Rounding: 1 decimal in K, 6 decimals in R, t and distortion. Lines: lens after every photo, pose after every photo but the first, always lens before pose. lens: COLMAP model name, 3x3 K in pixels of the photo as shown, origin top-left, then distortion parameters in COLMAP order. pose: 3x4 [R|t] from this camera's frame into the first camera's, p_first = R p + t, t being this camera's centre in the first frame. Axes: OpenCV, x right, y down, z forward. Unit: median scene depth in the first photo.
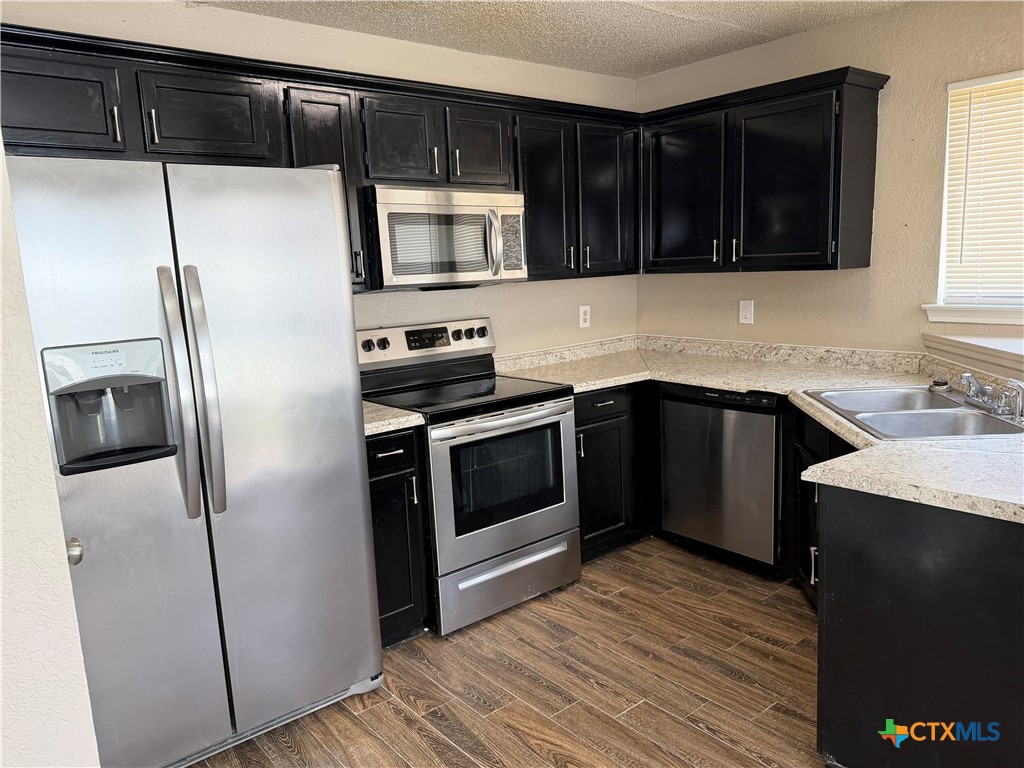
lens RADIAL K [[728.8, 0, 507.4], [0, 728.8, 385.4], [0, 0, 1]] dist [0.079954, -0.116254]
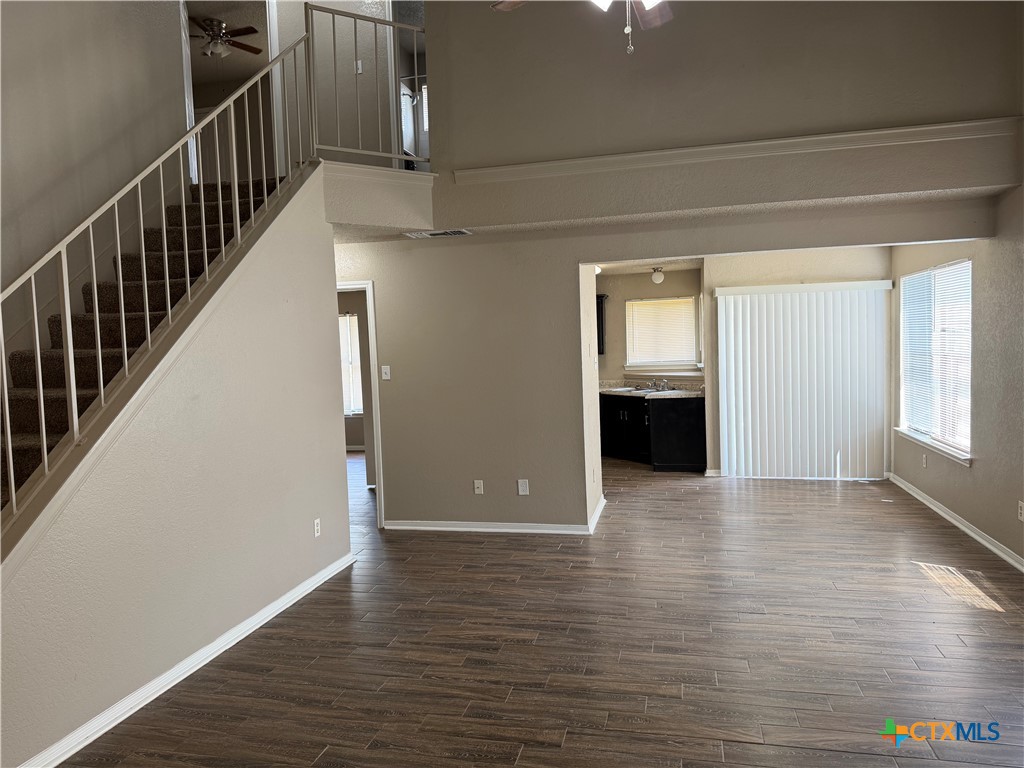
lens RADIAL K [[728.8, 0, 507.4], [0, 728.8, 385.4], [0, 0, 1]] dist [0.079954, -0.116254]
pose [[0.792712, -0.020730, 0.609243, -1.792048], [0.103545, 0.989477, -0.101060, 0.249531], [-0.600738, 0.143195, 0.786517, -1.193839]]
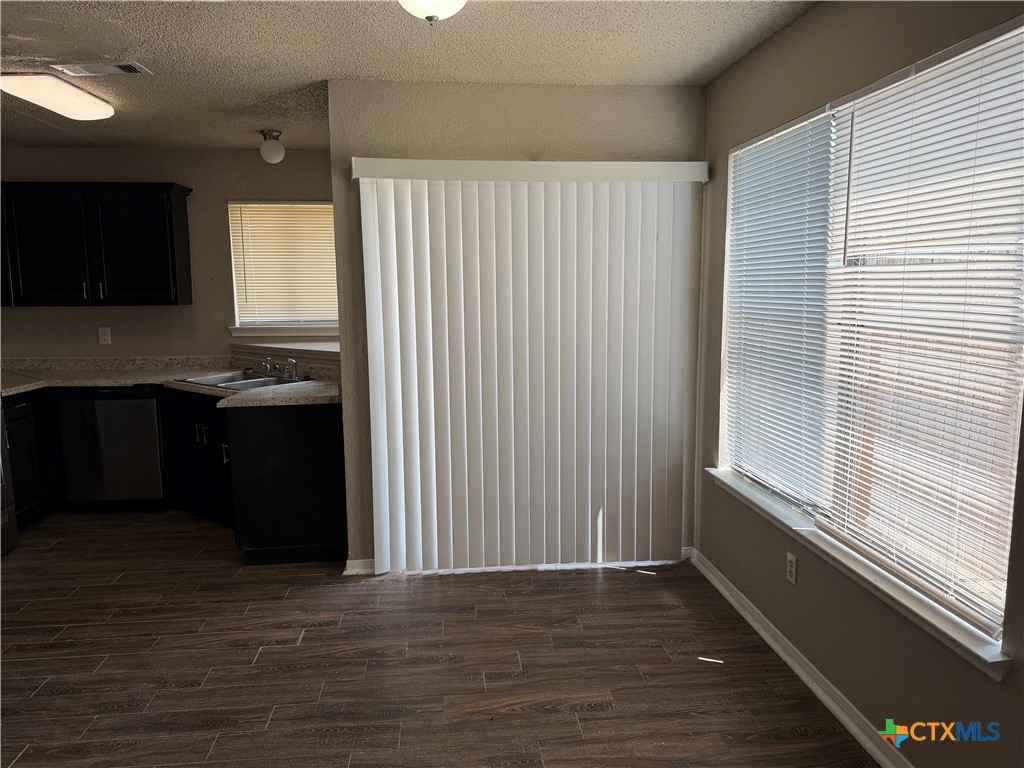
lens RADIAL K [[728.8, 0, 507.4], [0, 728.8, 385.4], [0, 0, 1]] dist [0.079954, -0.116254]
pose [[0.555612, -0.072921, 0.828238, -0.493204], [0.126104, 0.992013, 0.002745, 0.100902], [-0.821823, 0.102919, 0.560370, -0.462011]]
